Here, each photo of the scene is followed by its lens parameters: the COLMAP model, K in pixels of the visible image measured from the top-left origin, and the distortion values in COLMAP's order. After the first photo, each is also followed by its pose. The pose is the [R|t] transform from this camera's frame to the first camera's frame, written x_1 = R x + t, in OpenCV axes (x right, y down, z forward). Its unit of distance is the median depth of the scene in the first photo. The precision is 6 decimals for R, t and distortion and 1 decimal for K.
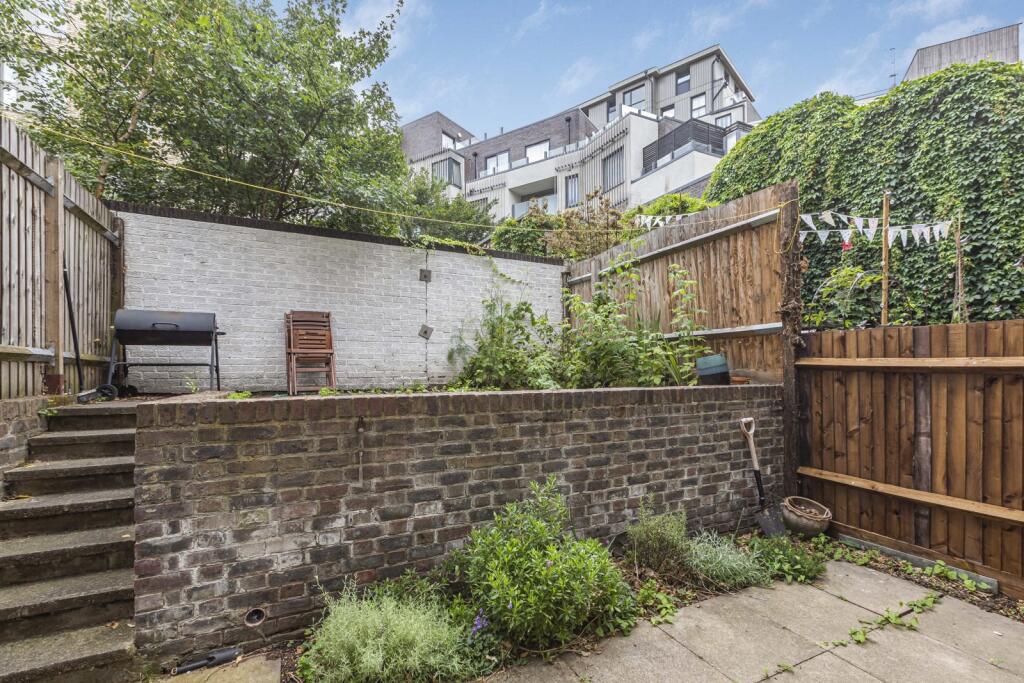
lens RADIAL K [[456.7, 0, 515.8], [0, 456.7, 361.3], [0, 0, 1]] dist [0.002608, 0.000291]
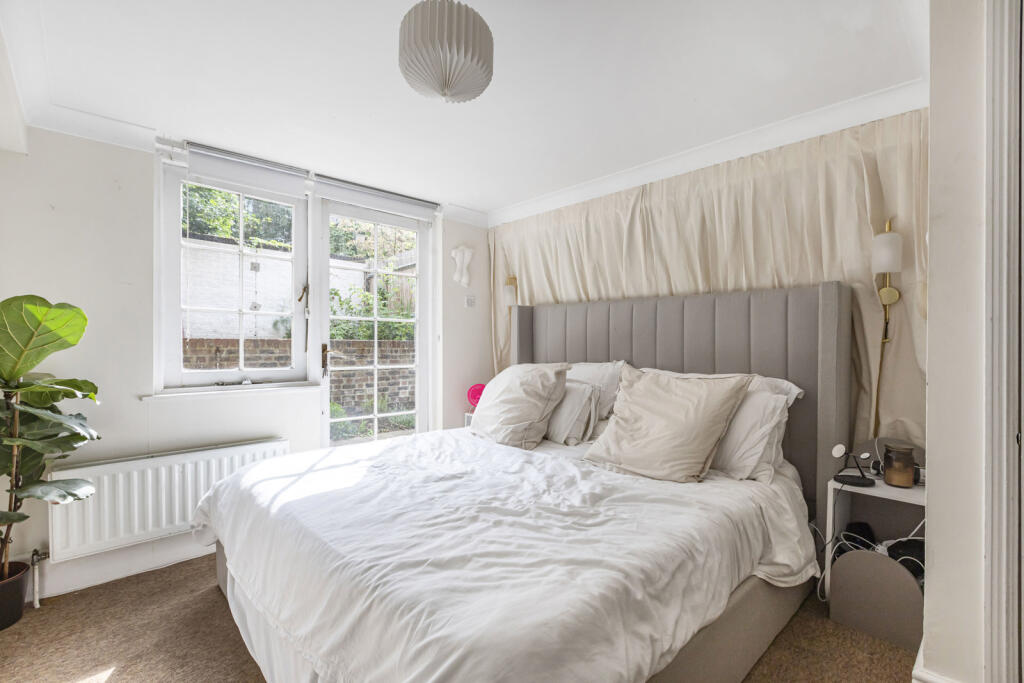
lens RADIAL K [[456.7, 0, 512.3], [0, 456.7, 346.4], [0, 0, 1]] dist [0.002608, 0.000291]
pose [[0.952456, 0.006740, 0.304600, 0.248912], [-0.011069, 0.999861, 0.012490, 0.059089], [-0.304473, -0.015267, 0.952398, -1.127128]]
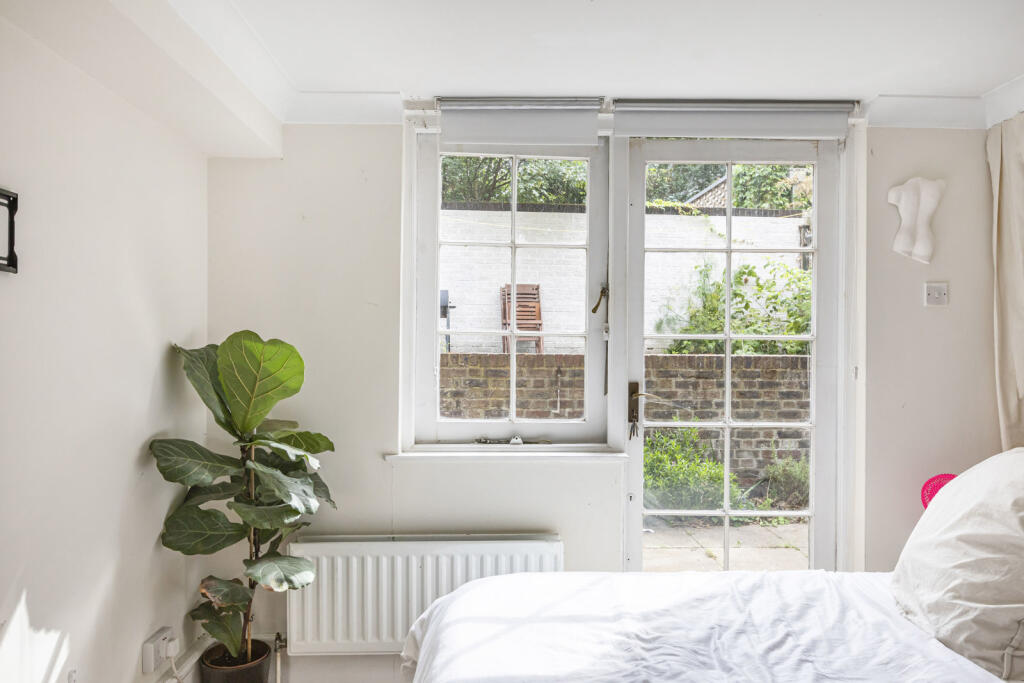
lens RADIAL K [[739.5, 0, 514.1], [0, 739.5, 344.6], [0, 0, 1]] dist [0.007976, -0.002046]
pose [[0.914134, 0.010483, -0.405276, 0.397694], [-0.005594, 0.999897, 0.013246, 0.013524], [0.405373, -0.009842, 0.914098, -0.998485]]
